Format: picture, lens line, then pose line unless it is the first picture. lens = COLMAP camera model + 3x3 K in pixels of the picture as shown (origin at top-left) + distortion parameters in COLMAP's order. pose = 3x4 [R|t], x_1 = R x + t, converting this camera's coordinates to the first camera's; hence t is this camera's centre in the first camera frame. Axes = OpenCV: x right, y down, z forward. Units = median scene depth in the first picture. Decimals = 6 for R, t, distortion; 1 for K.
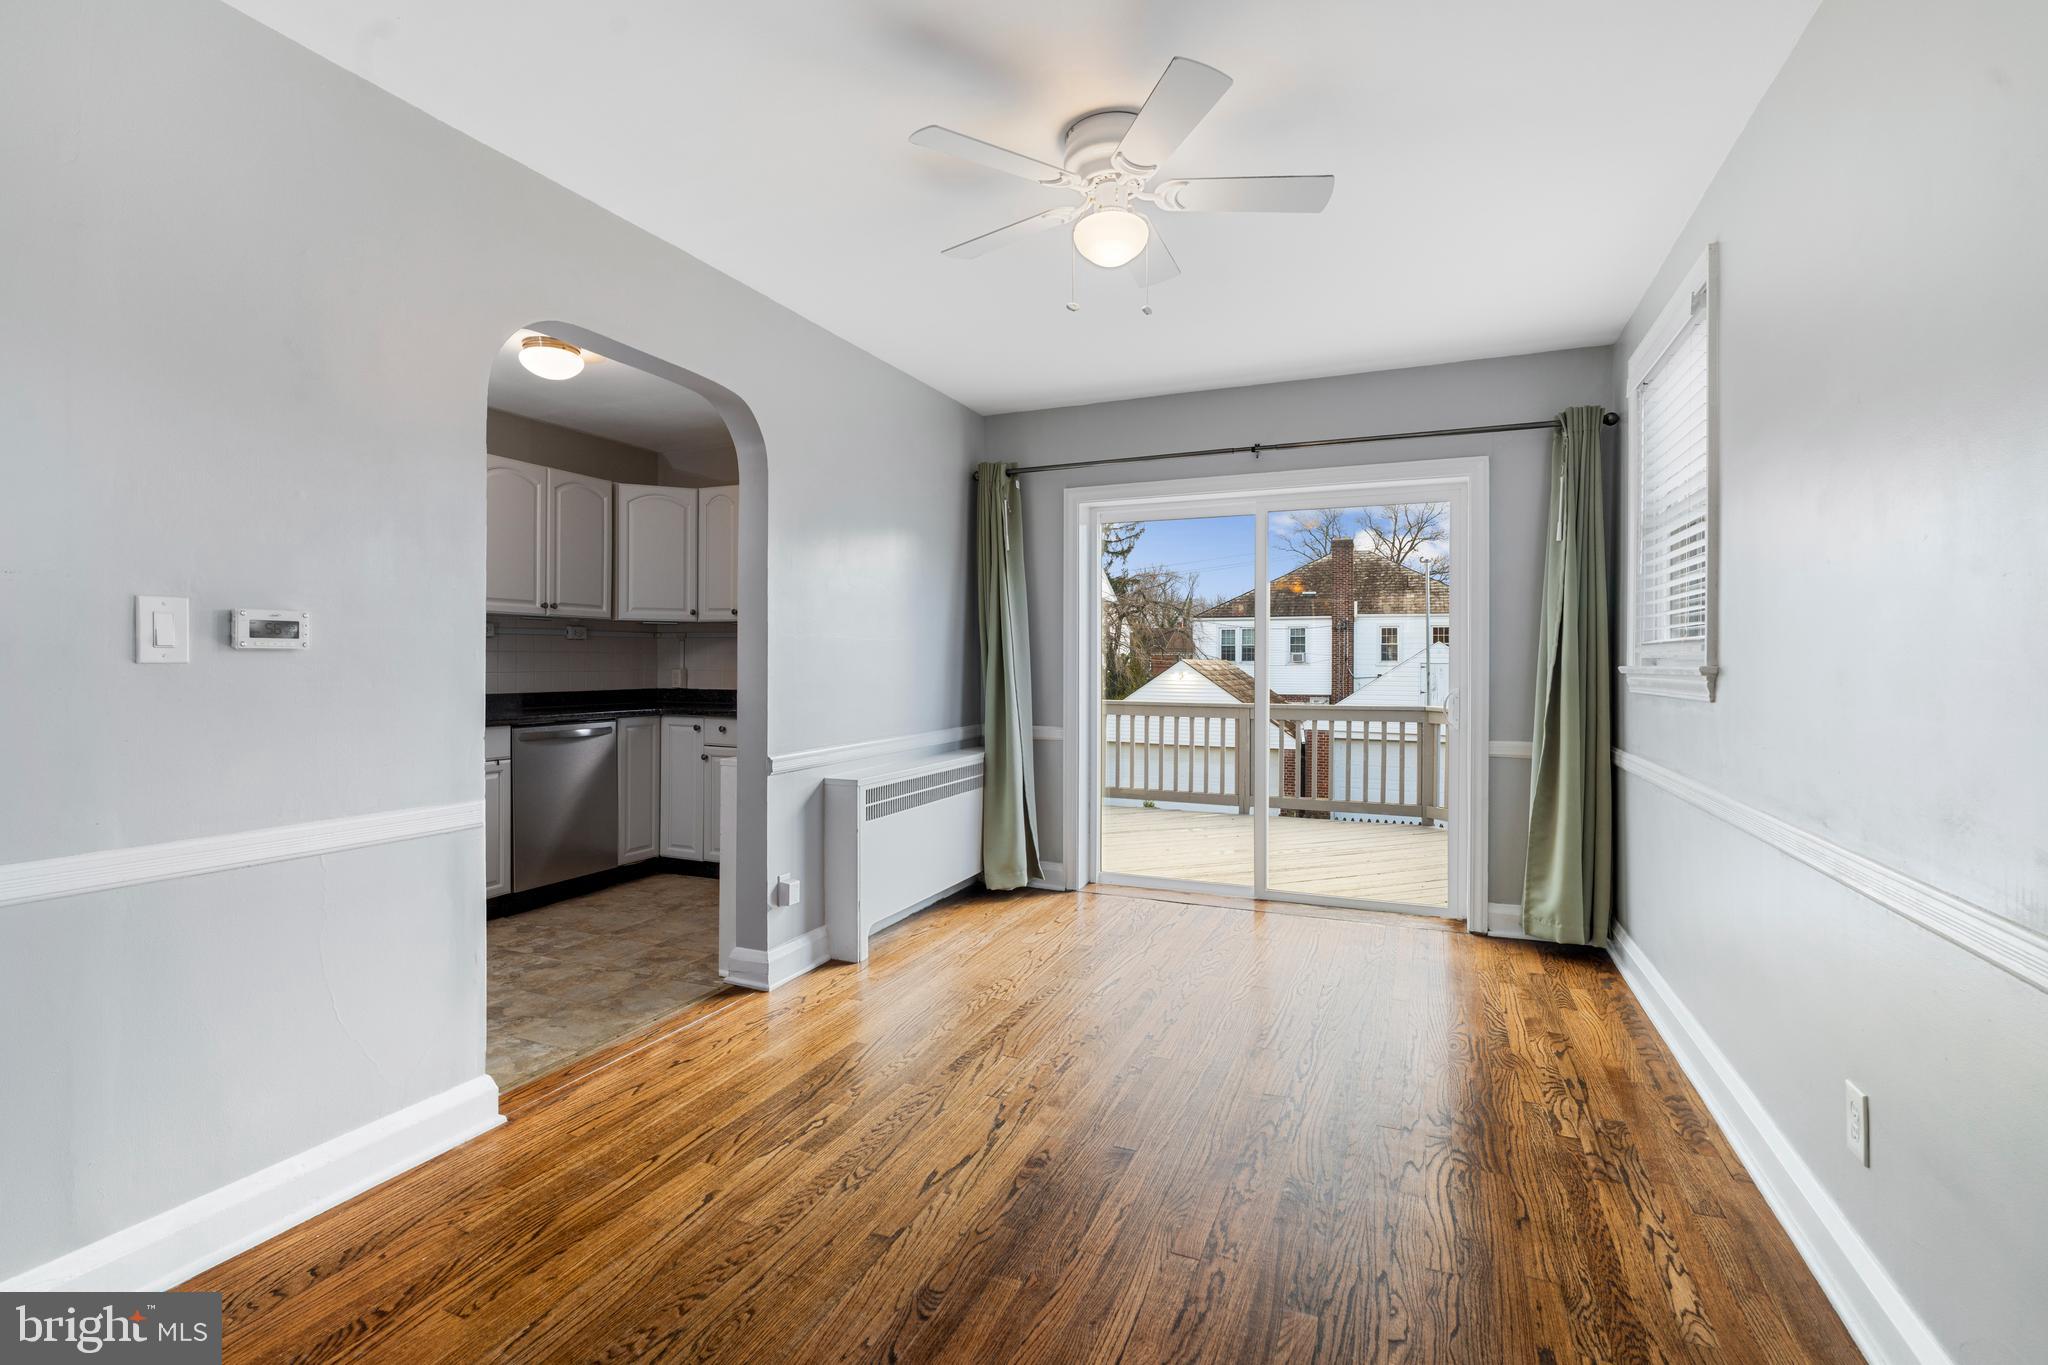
lens RADIAL K [[944.8, 0, 1006.7], [0, 944.8, 663.0], [0, 0, 1]] dist [-0.007006, 0.002080]
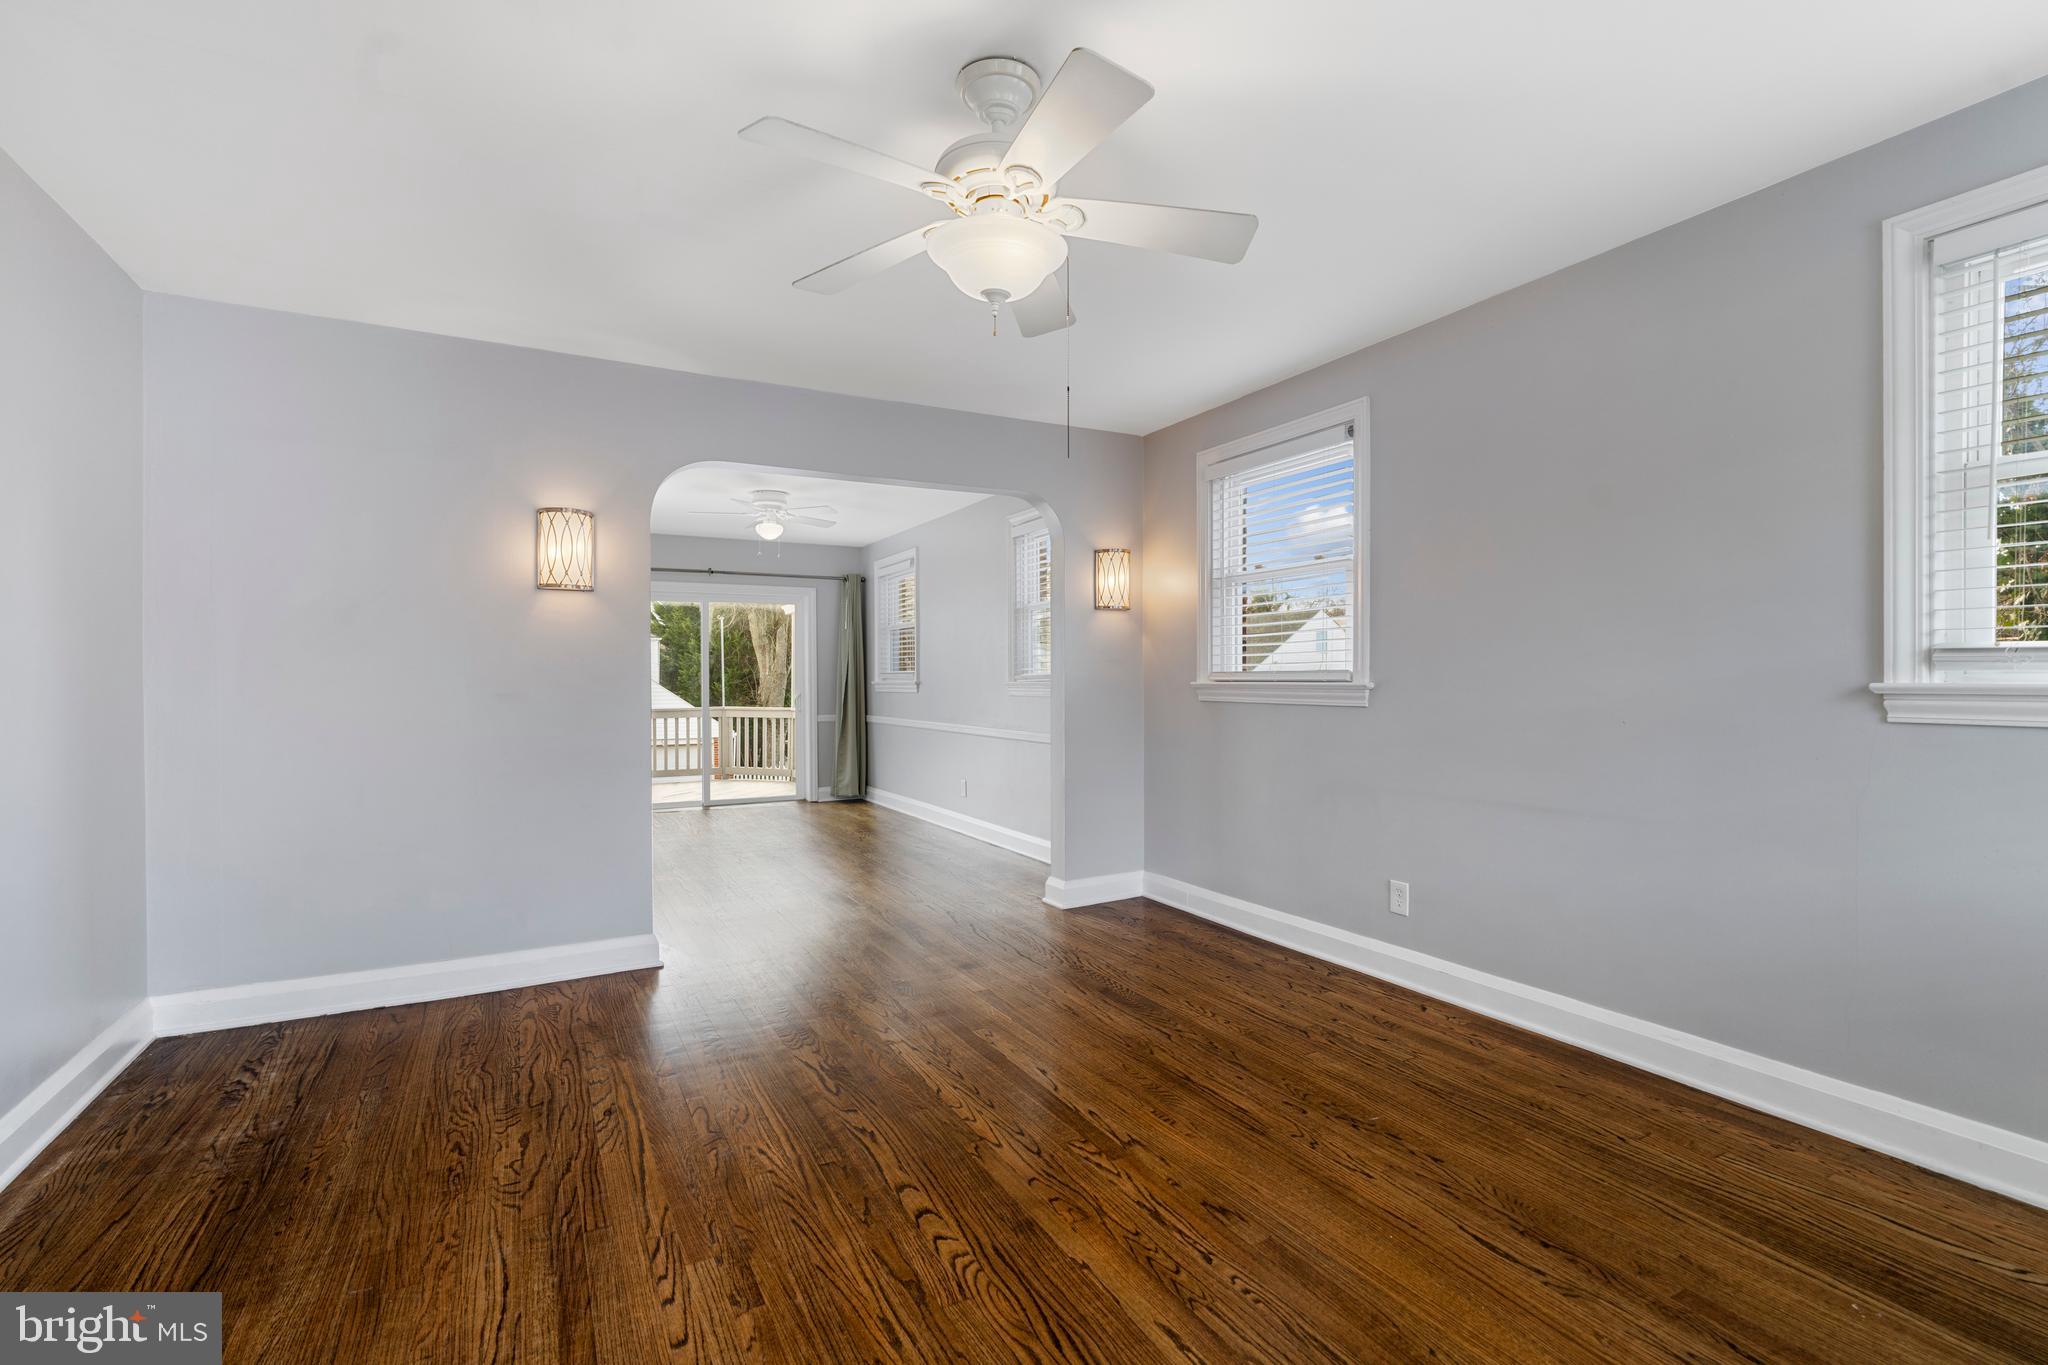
lens RADIAL K [[944.8, 0, 1027.7], [0, 944.8, 690.1], [0, 0, 1]] dist [-0.007006, 0.002080]
pose [[0.615769, -0.015695, 0.787771, -1.058291], [0.007738, 0.999874, 0.013873, -0.005244], [-0.787889, -0.002447, 0.615813, -0.867648]]
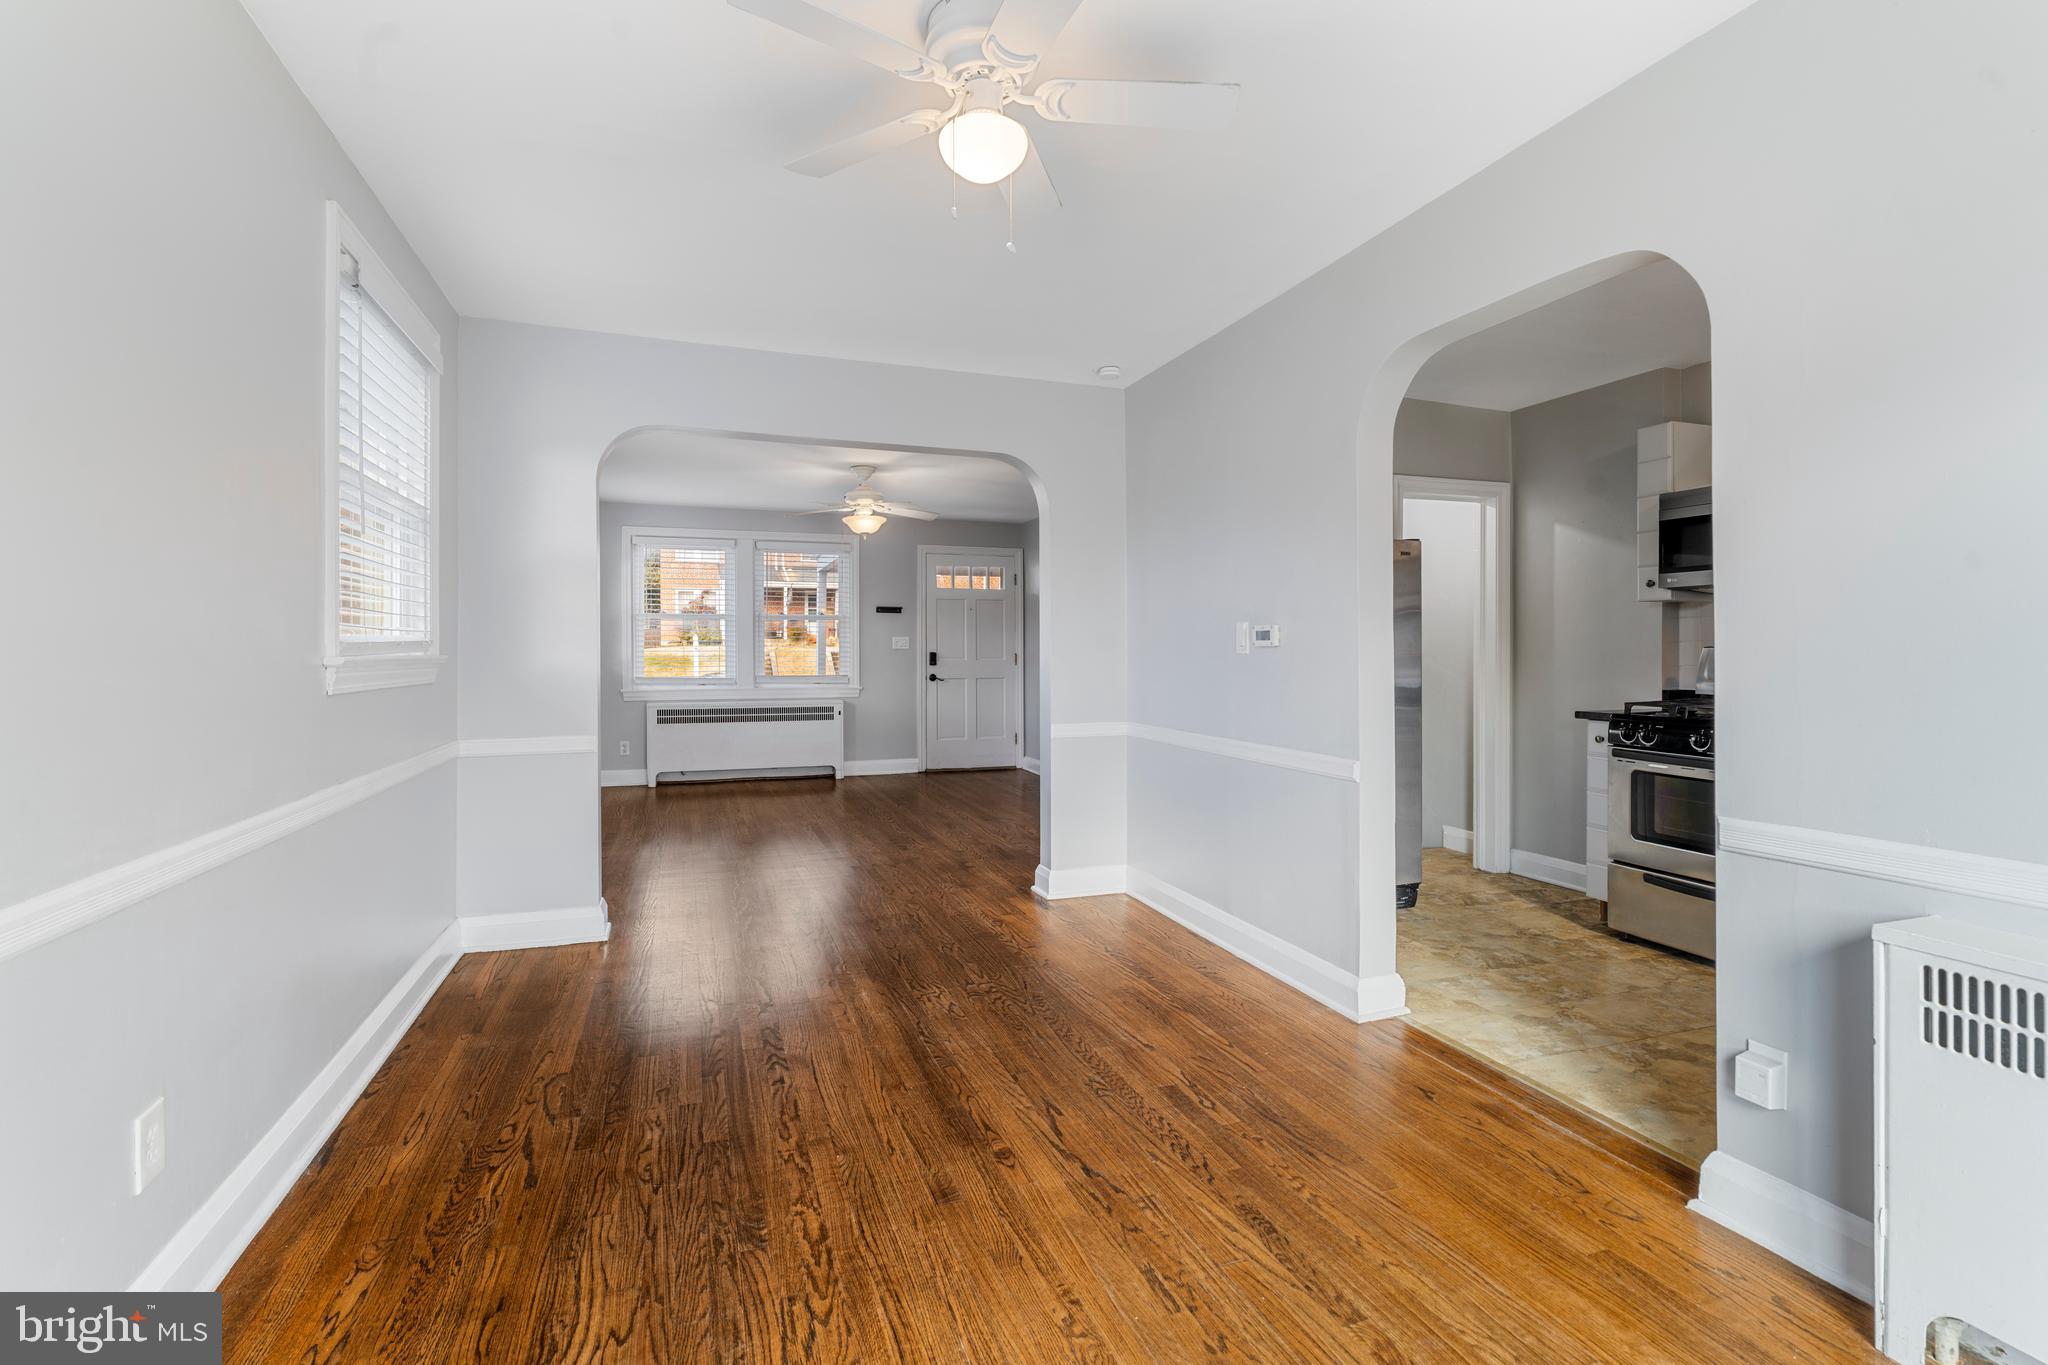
lens RADIAL K [[944.8, 0, 1022.7], [0, 944.8, 662.3], [0, 0, 1]] dist [-0.007006, 0.002080]
pose [[-0.725623, 0.003472, -0.688083, 0.425291], [-0.002522, 0.999967, 0.007705, 0.001382], [0.688087, 0.007326, -0.725591, 1.051267]]
